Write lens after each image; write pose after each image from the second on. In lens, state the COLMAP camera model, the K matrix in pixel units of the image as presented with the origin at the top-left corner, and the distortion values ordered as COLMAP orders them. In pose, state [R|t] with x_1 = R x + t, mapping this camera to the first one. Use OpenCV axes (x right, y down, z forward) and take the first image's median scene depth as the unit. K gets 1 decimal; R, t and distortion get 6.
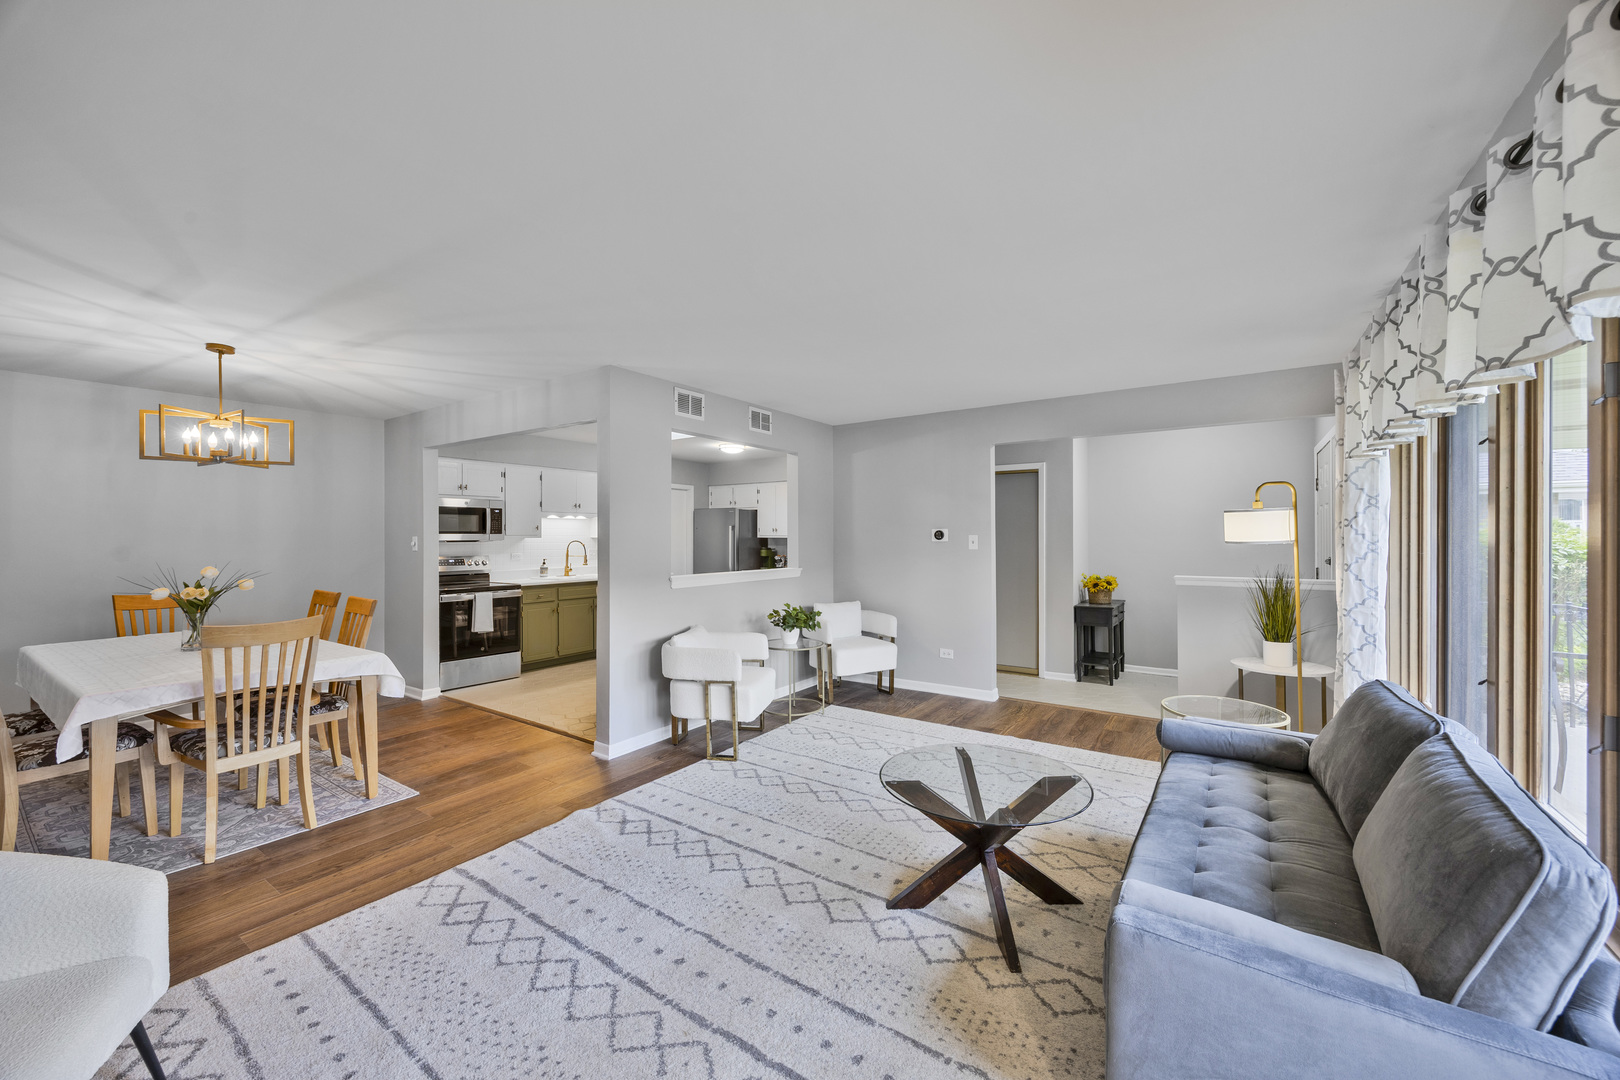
lens RADIAL K [[621.2, 0, 826.5], [0, 621.2, 538.3], [0, 0, 1]] dist [-0.003439, 0.001026]
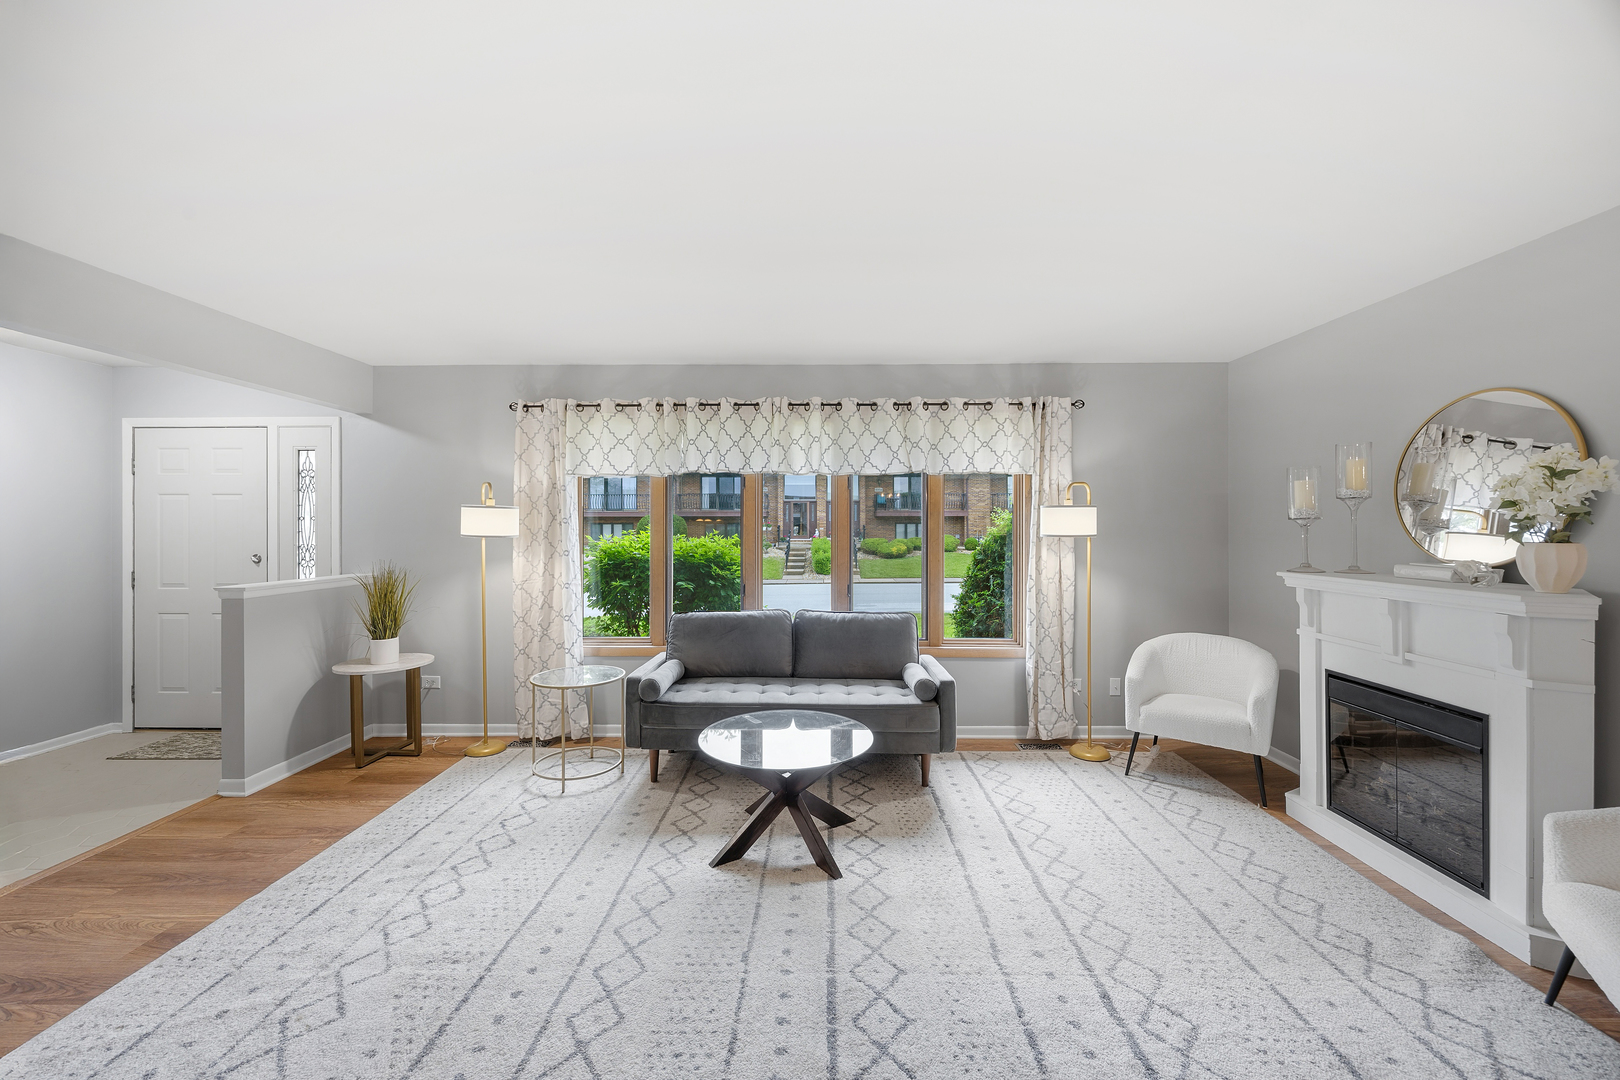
lens RADIAL K [[621.2, 0, 810.8], [0, 621.2, 529.5], [0, 0, 1]] dist [-0.003439, 0.001026]
pose [[-0.530710, 0.003476, 0.847546, -0.422541], [0.007930, 0.999968, 0.000864, -0.001220], [-0.847516, 0.007180, -0.530721, 0.871484]]
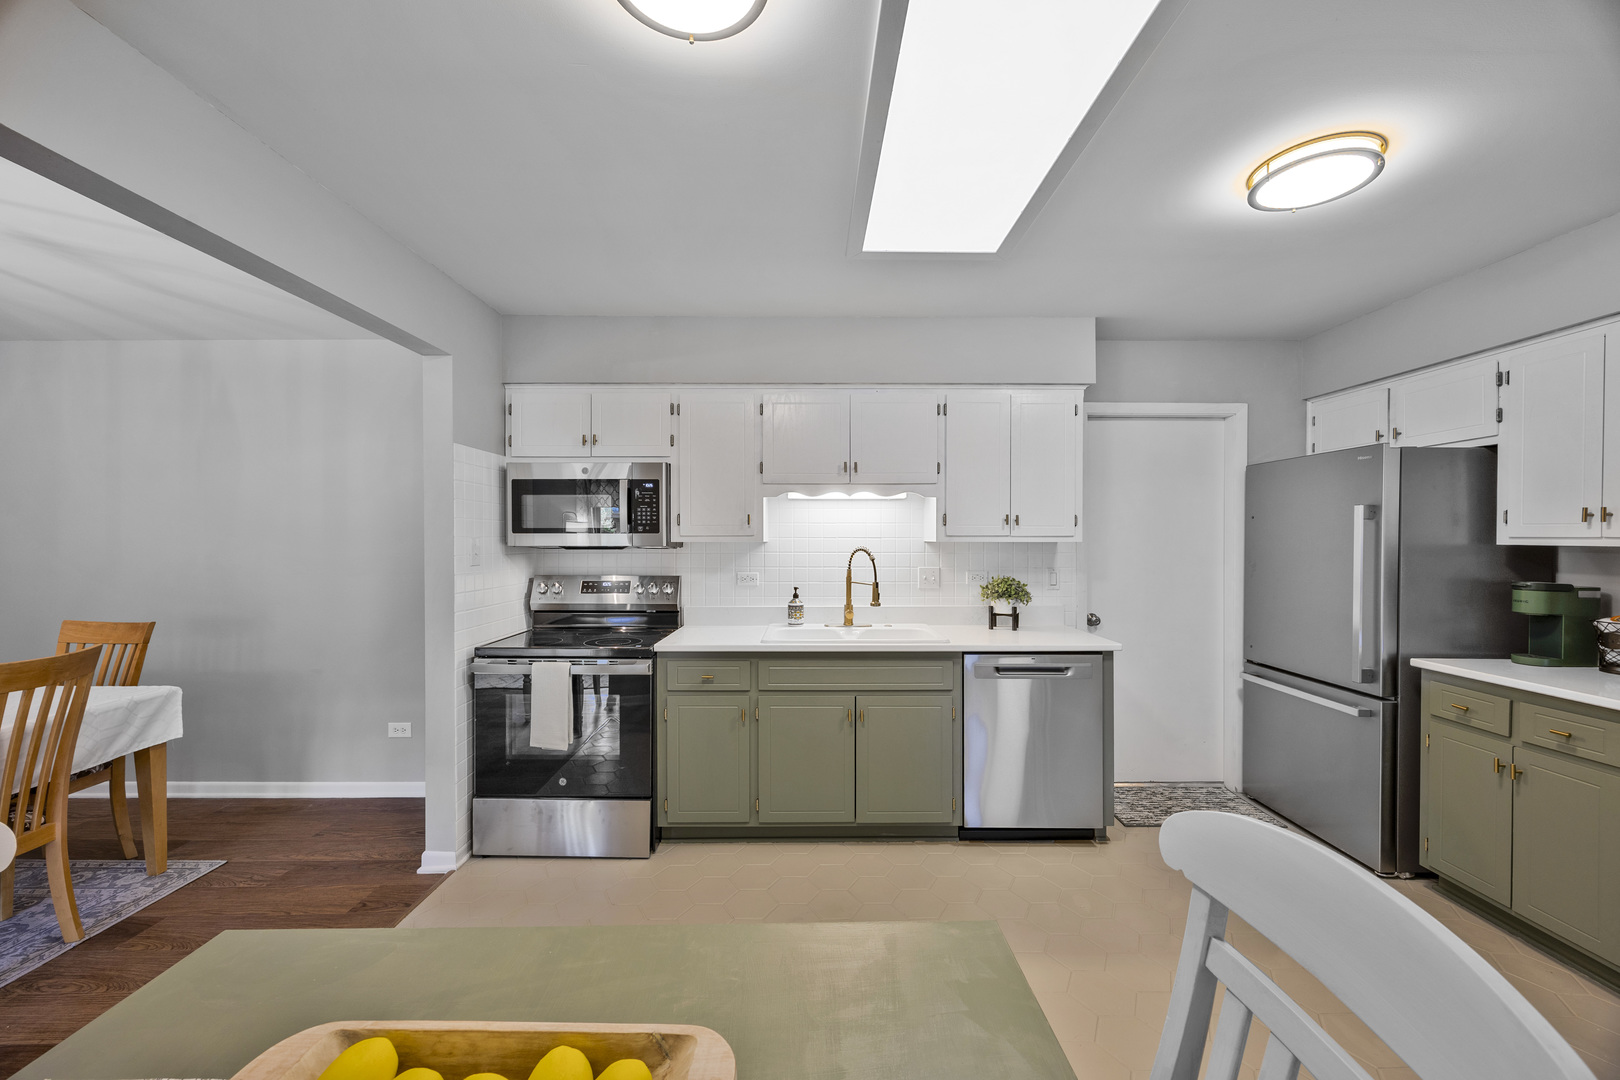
lens RADIAL K [[621.2, 0, 814.6], [0, 621.2, 538.4], [0, 0, 1]] dist [-0.003439, 0.001026]
pose [[0.542874, 0.004077, -0.839804, -0.089258], [-0.004638, 0.999988, 0.001856, -0.006368], [0.839801, 0.002887, 0.542886, 1.201761]]
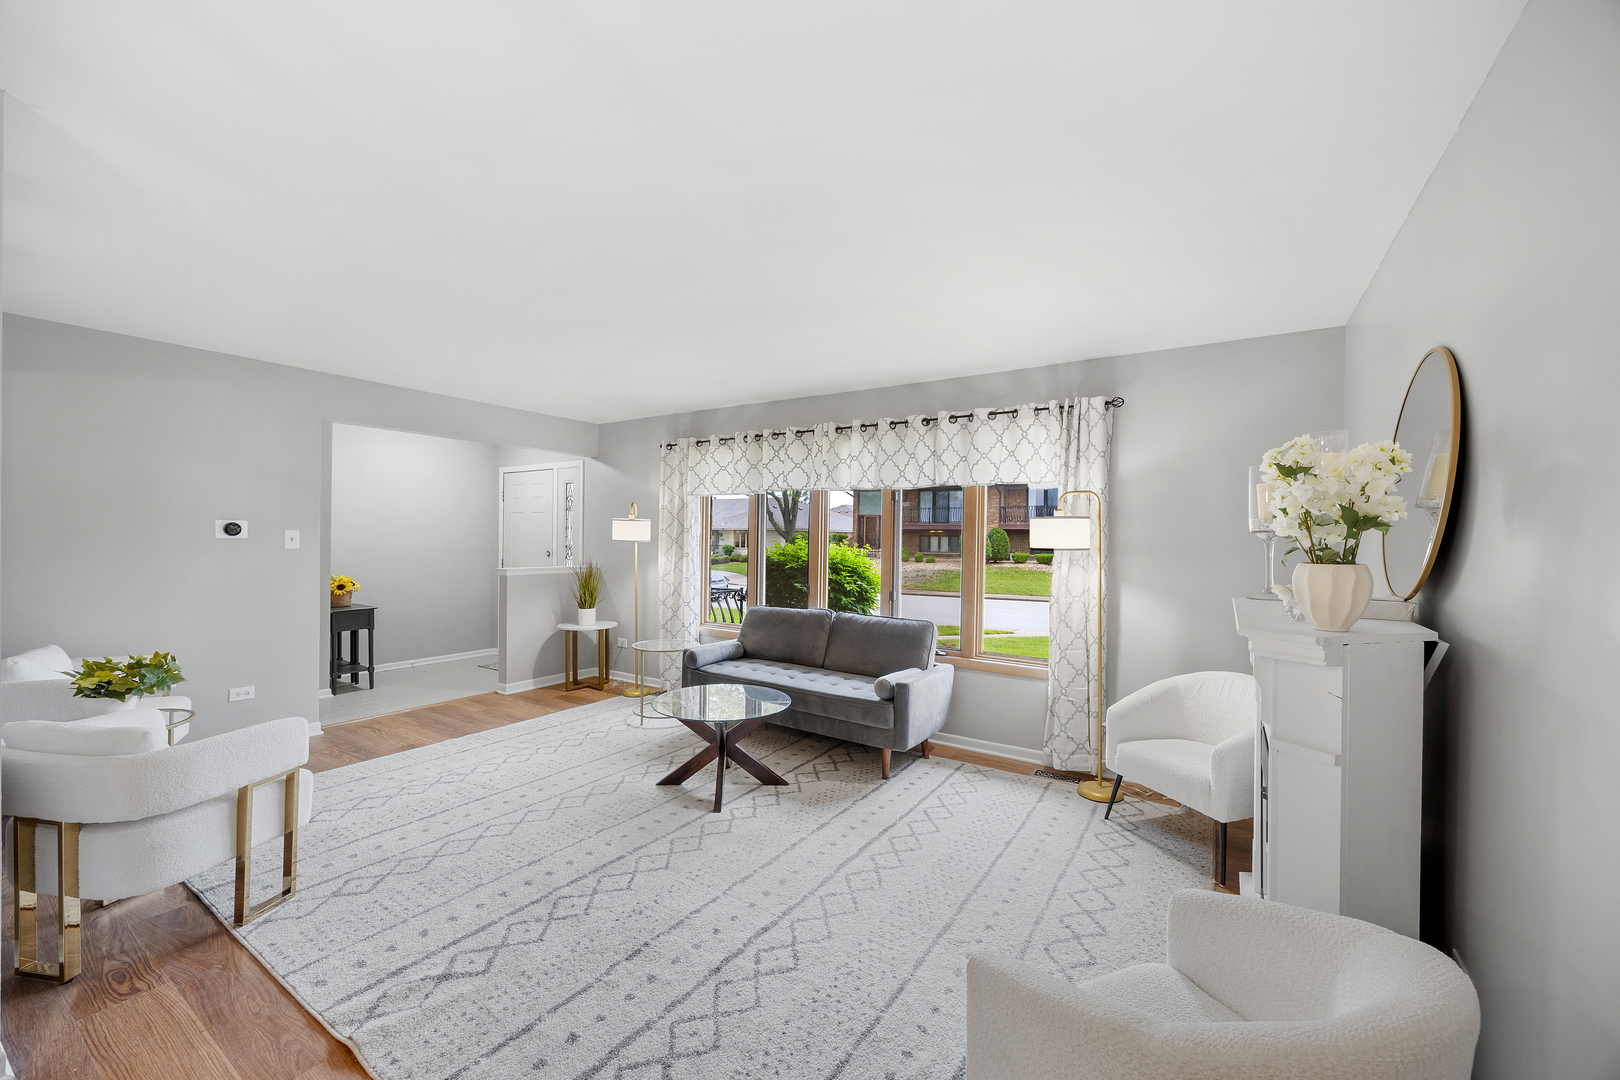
lens RADIAL K [[621.2, 0, 809.4], [0, 621.2, 549.9], [0, 0, 1]] dist [-0.003439, 0.001026]
pose [[-0.002757, -0.013468, 0.999906, -0.674034], [-0.009345, 0.999866, 0.013442, 0.003609], [-0.999953, -0.009307, -0.002883, 0.441252]]
